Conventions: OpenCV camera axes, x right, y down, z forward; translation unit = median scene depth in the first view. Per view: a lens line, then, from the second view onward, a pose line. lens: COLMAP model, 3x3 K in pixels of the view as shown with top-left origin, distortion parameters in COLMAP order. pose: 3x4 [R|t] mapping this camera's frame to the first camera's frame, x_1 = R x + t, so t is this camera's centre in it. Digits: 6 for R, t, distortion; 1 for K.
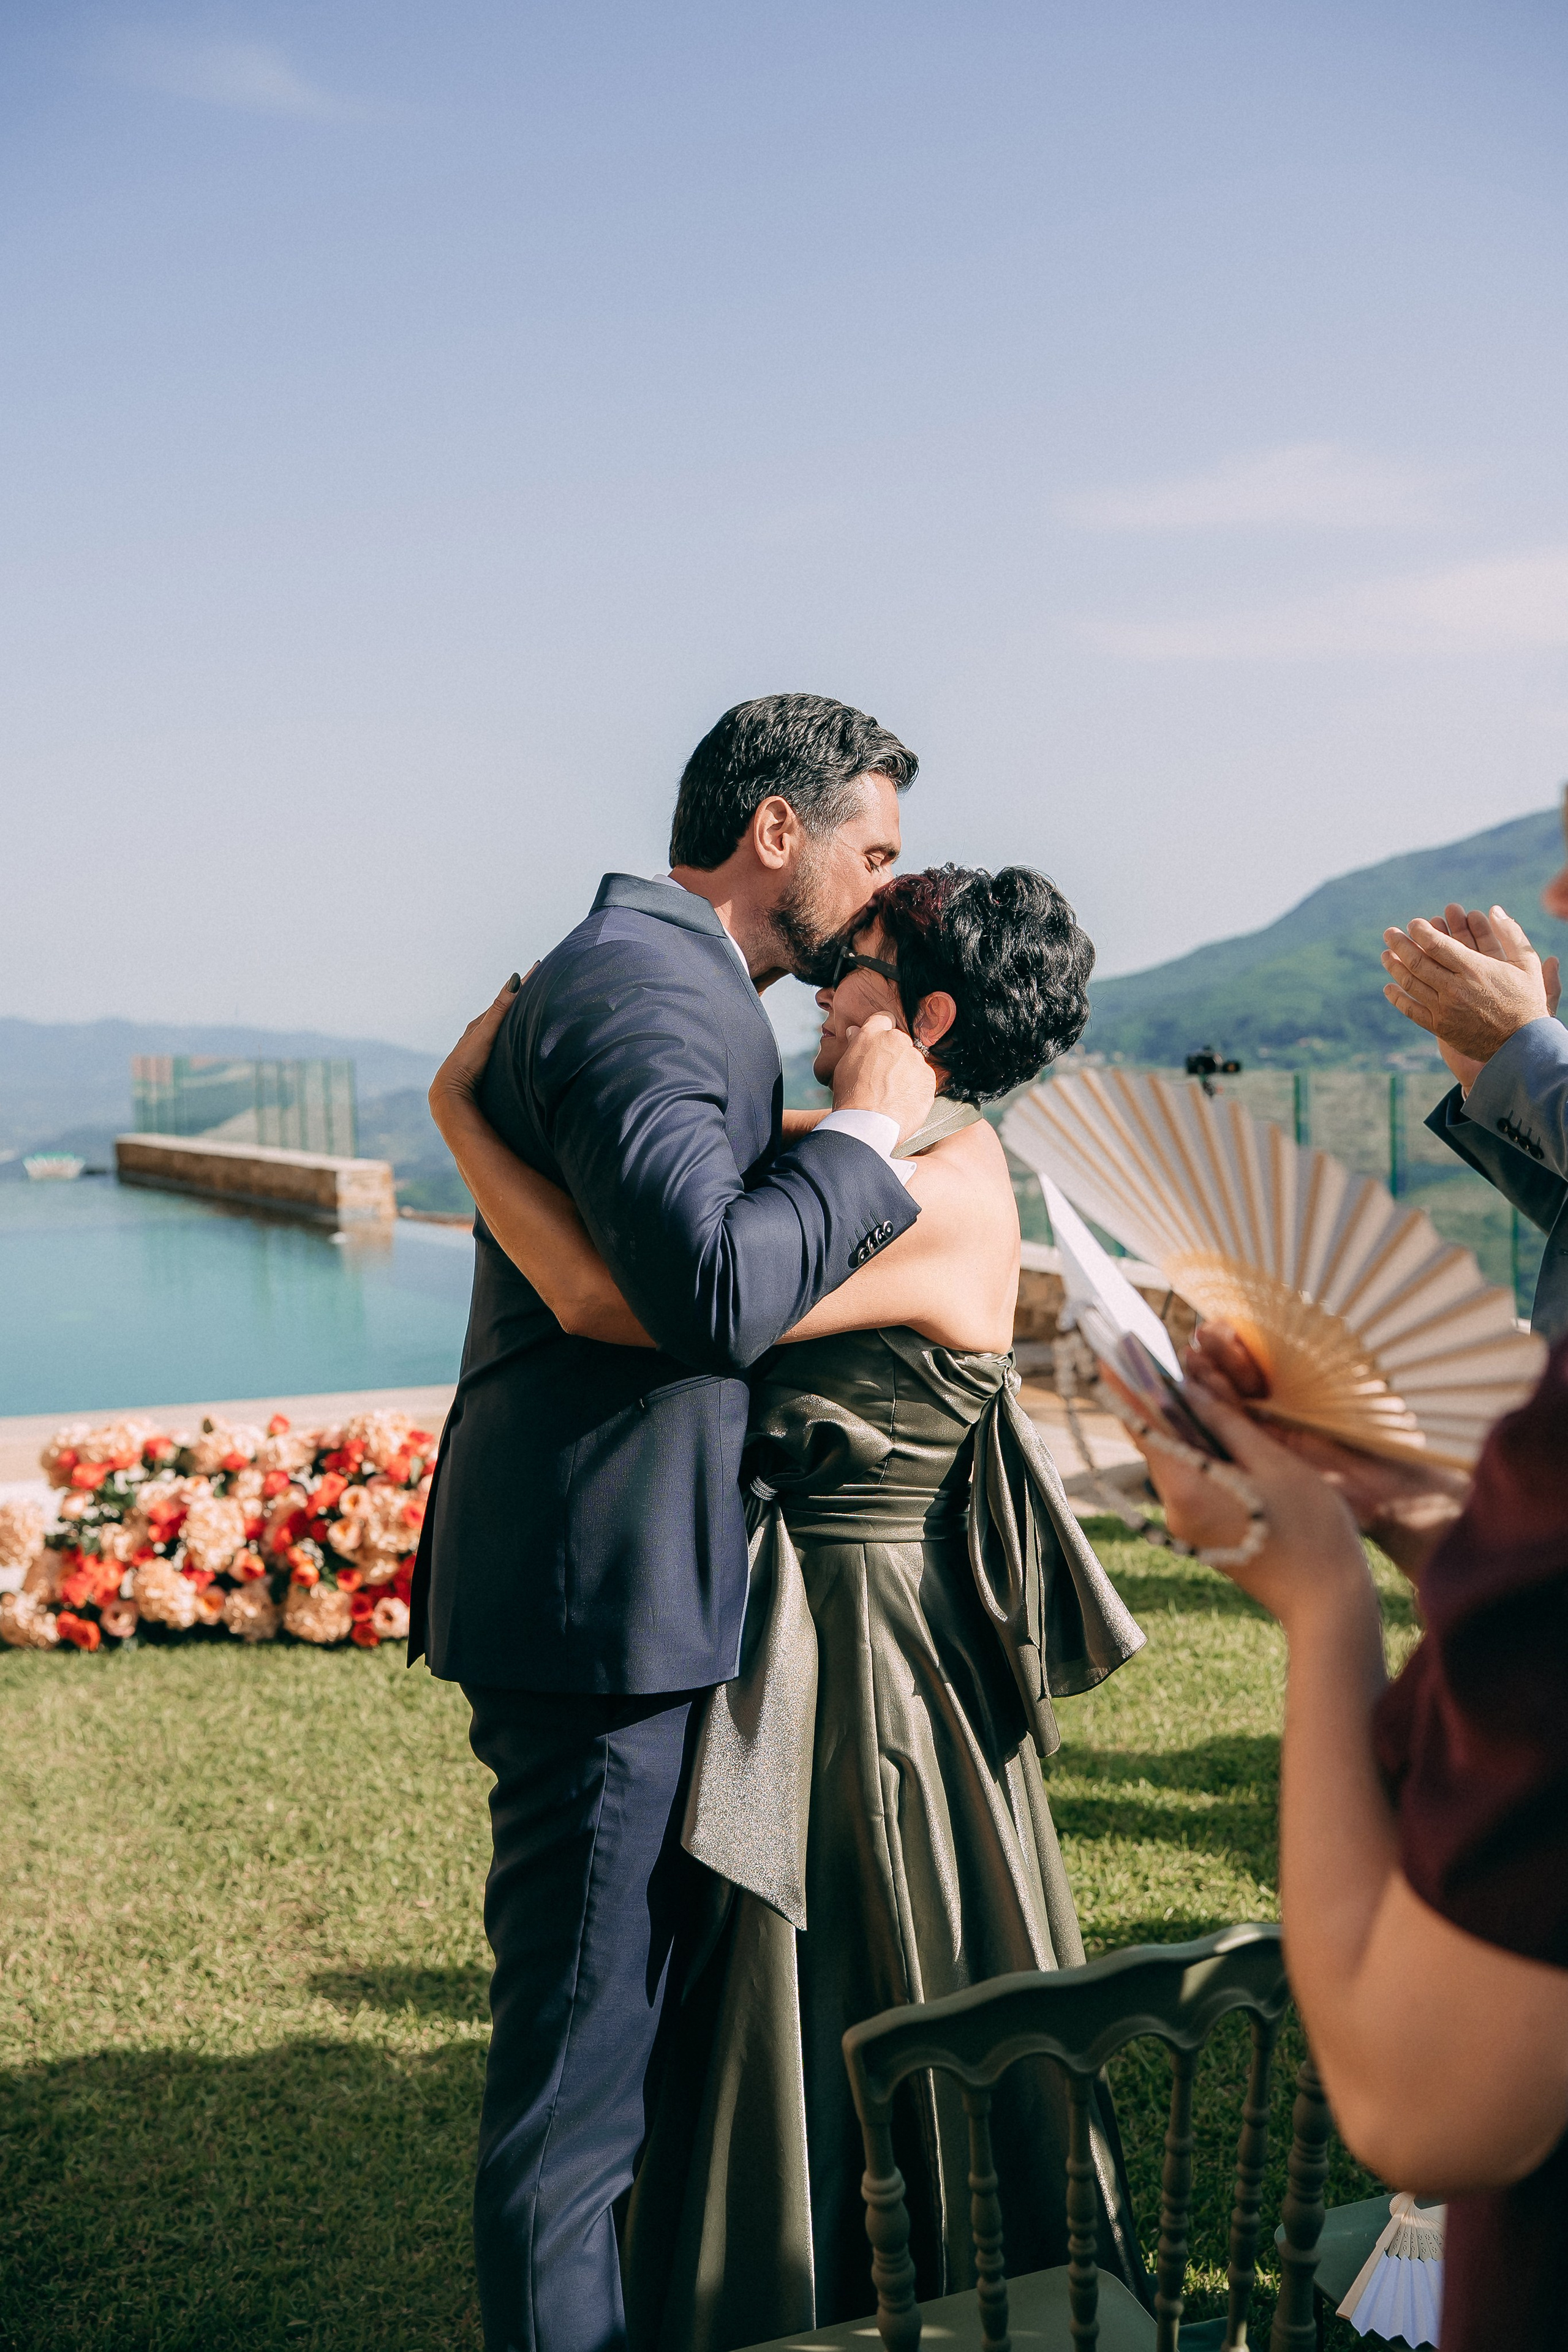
lens RADIAL K [[2394.6, 0, 770.6], [0, 2394.6, 1173.1], [0, 0, 1]] dist [-0.047033, 0.177388]
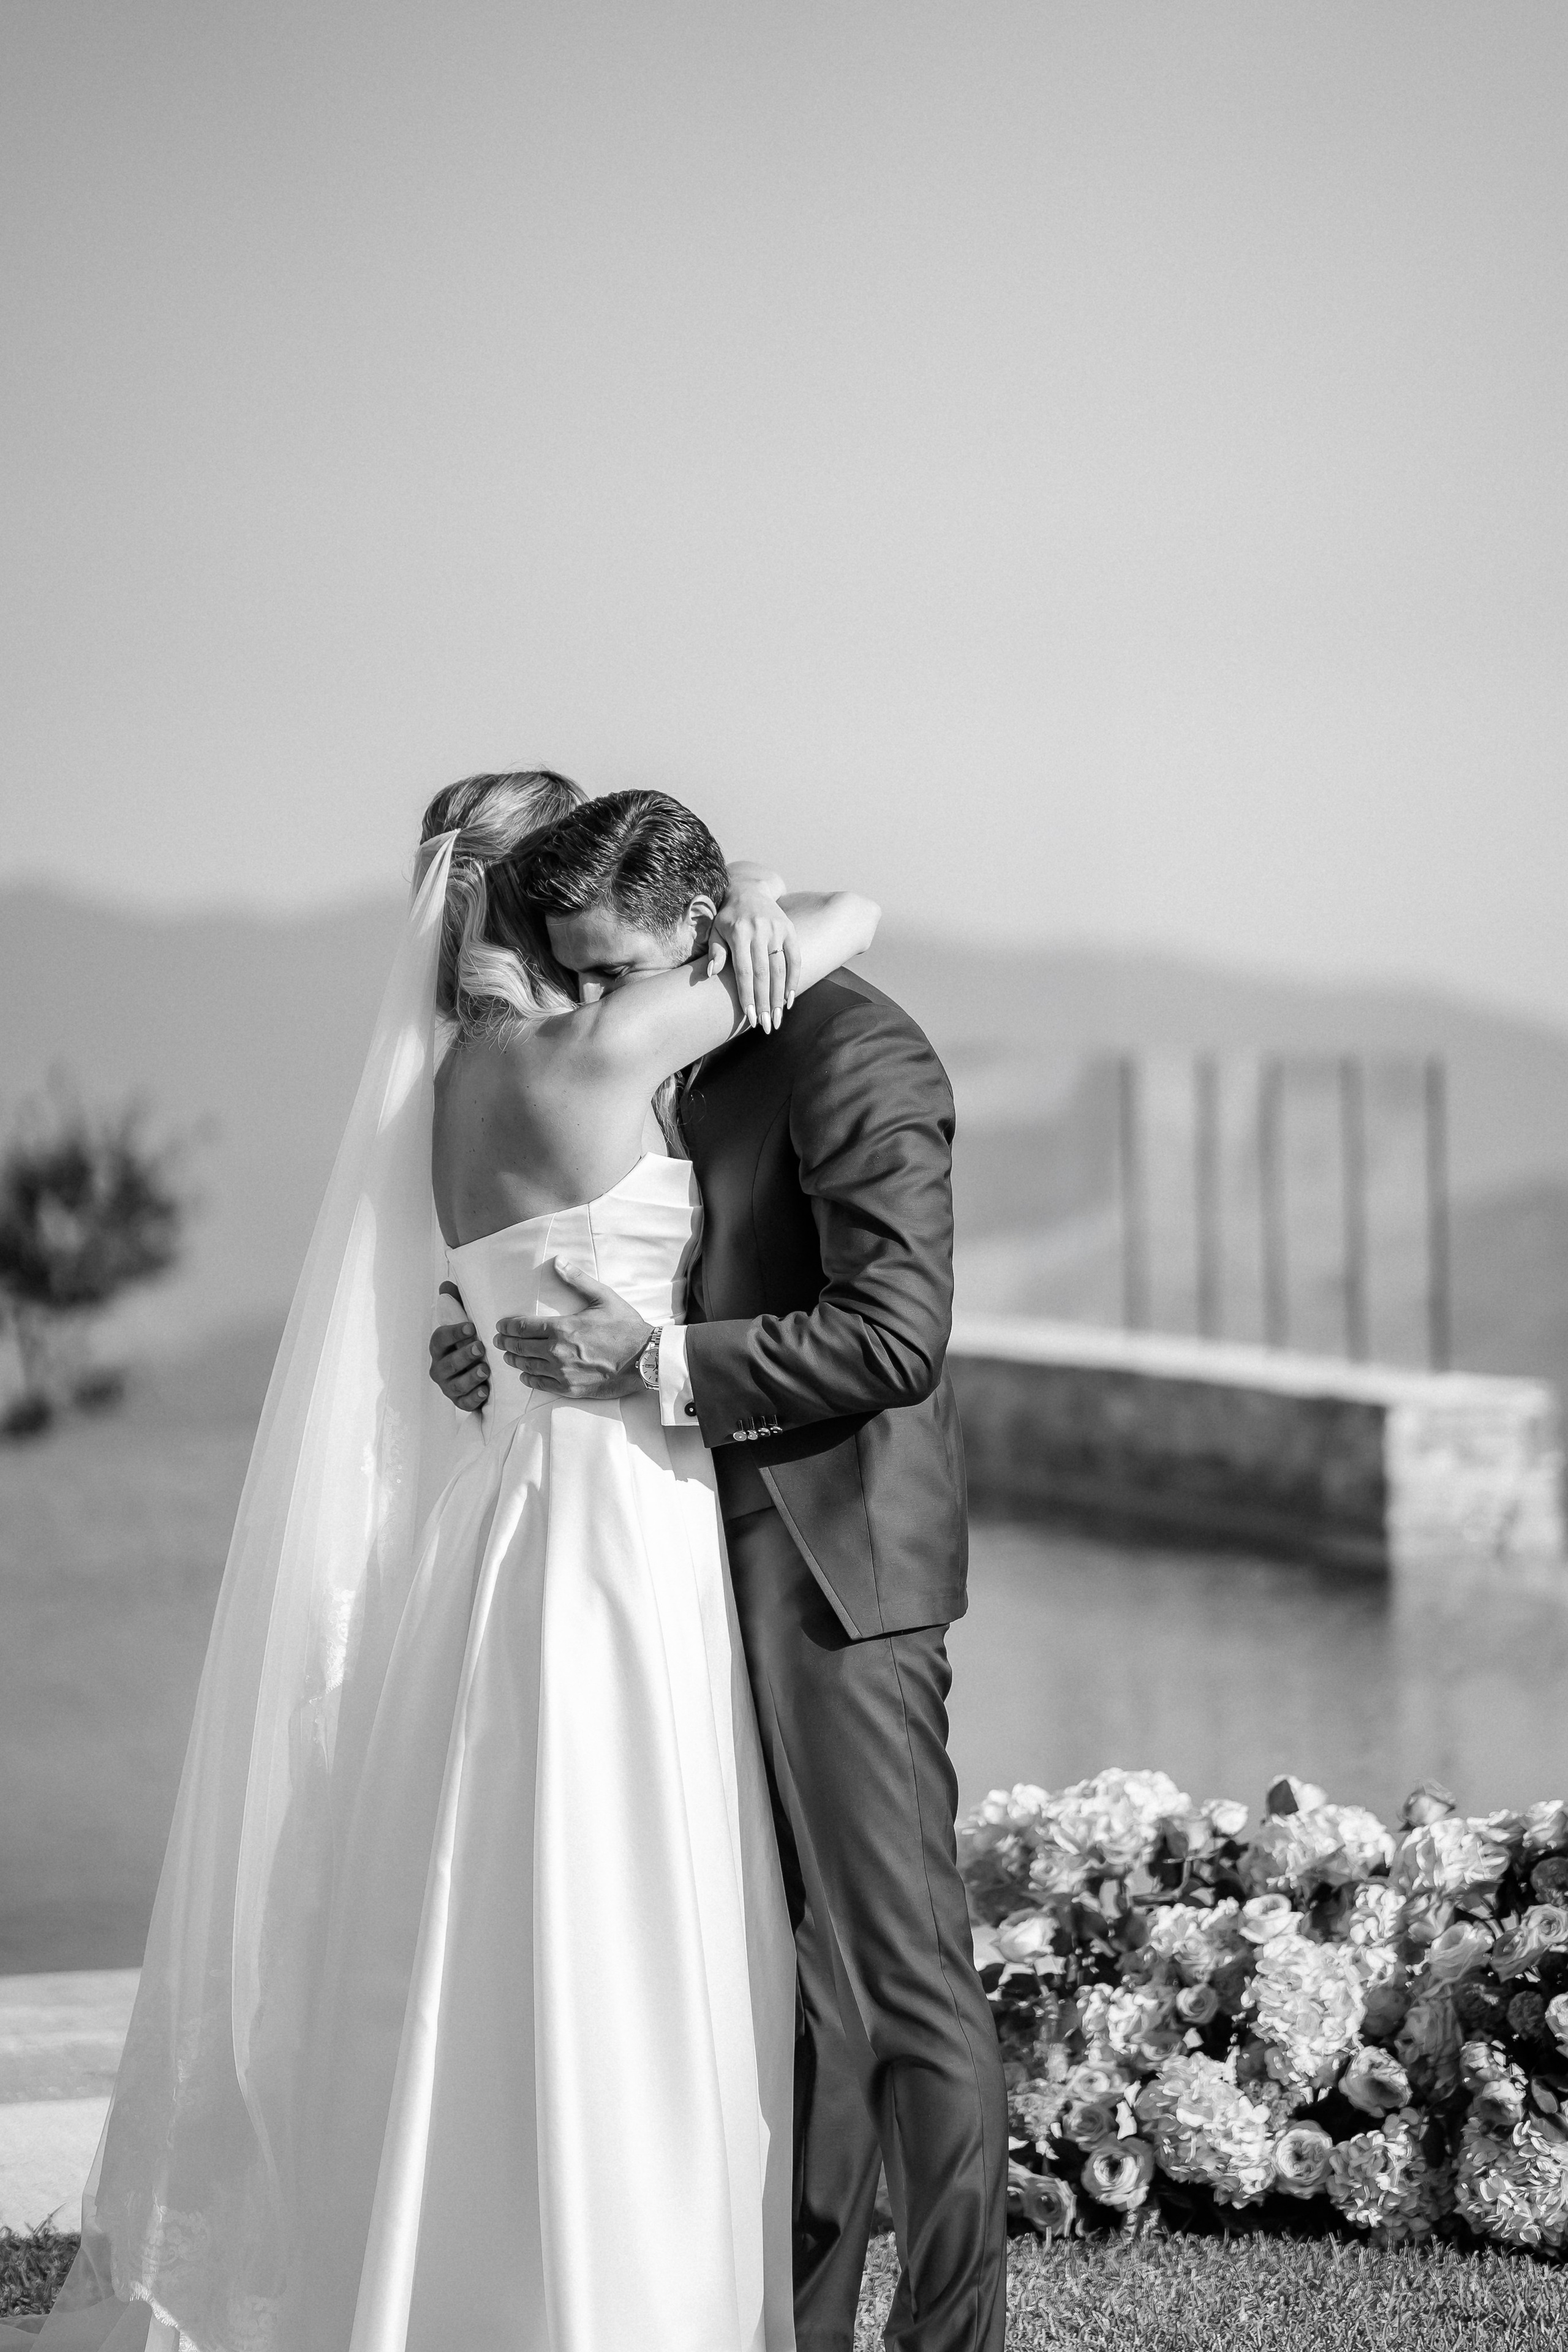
lens RADIAL K [[9517.3, 0, 821.4], [0, 9517.3, 1176.0], [0, 0, 1]] dist [2.397884, 5.538678]
pose [[0.974616, 0.014865, -0.223387, 0.116374], [-0.022941, 0.999172, -0.033601, 0.049087], [0.222703, 0.037873, 0.974150, -0.989564]]
